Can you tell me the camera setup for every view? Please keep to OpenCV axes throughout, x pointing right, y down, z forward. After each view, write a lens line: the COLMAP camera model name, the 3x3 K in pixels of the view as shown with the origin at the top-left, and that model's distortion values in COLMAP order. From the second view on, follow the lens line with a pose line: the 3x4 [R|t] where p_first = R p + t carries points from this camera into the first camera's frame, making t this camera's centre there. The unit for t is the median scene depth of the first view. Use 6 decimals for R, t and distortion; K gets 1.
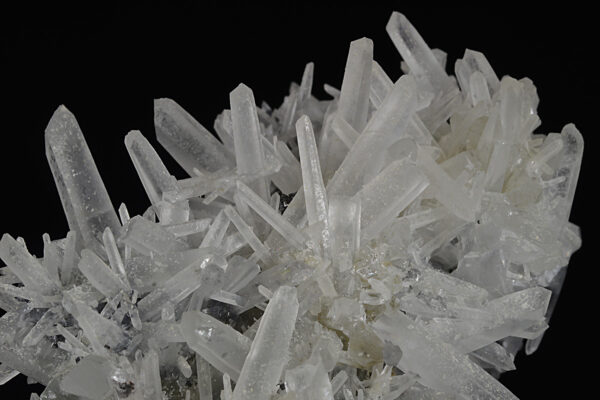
lens RADIAL K [[1674.1, 0, 300.0], [0, 1674.1, 199.1], [0, 0, 1]] dist [-0.079403, 0.000000]
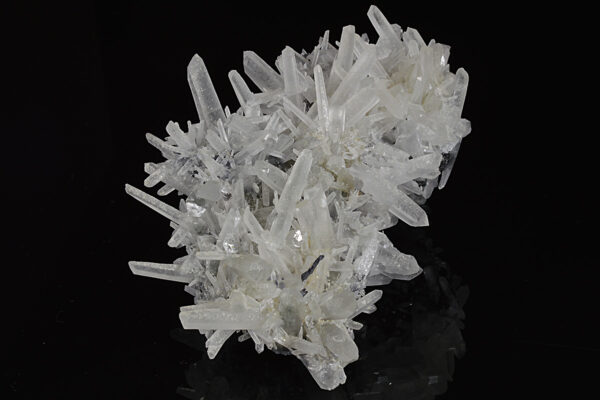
lens RADIAL K [[1674.1, 0, 300.4], [0, 1674.1, 200.0], [0, 0, 1]] dist [-0.079403, 0.000000]
pose [[0.998515, 0.024935, -0.048437, 0.080569], [-0.020948, 0.996482, 0.081143, -0.049432], [0.050290, -0.080008, 0.995525, -0.987106]]
